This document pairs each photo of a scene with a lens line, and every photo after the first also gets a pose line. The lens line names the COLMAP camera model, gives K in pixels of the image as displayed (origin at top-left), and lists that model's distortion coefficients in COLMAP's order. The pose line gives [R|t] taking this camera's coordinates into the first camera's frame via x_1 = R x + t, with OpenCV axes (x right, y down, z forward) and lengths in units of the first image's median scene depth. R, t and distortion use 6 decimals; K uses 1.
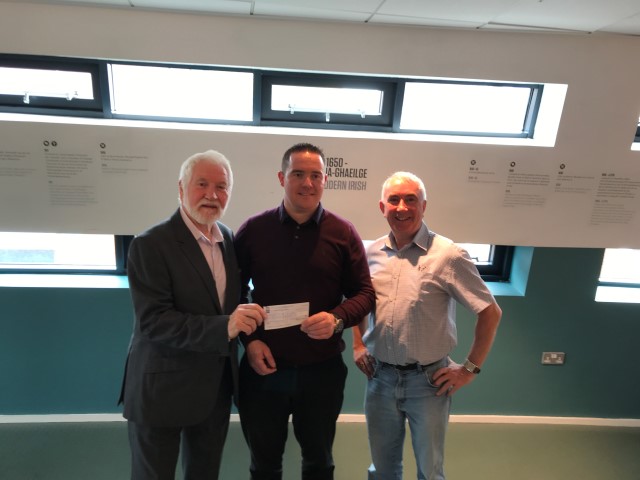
lens RADIAL K [[527.7, 0, 318.8], [0, 527.7, 243.5], [0, 0, 1]] dist [-0.019826, 0.043326]
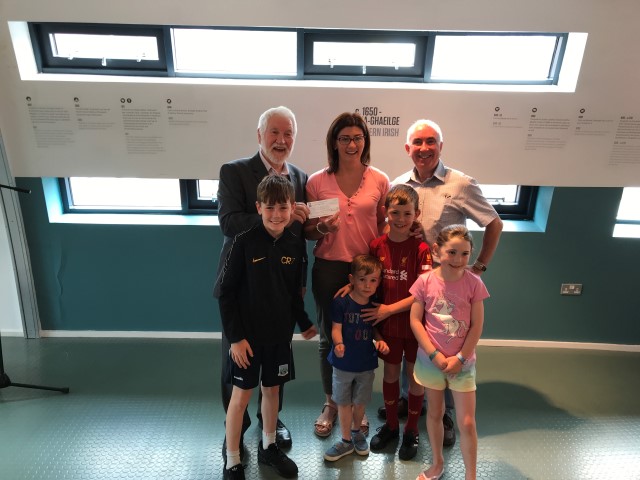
lens RADIAL K [[527.7, 0, 319.7], [0, 527.7, 240.4], [0, 0, 1]] dist [-0.019826, 0.043326]
pose [[0.995870, 0.001357, -0.090784, 0.025374], [0.006958, 0.995807, 0.091209, 0.015051], [0.090527, -0.091464, 0.991685, -0.139843]]
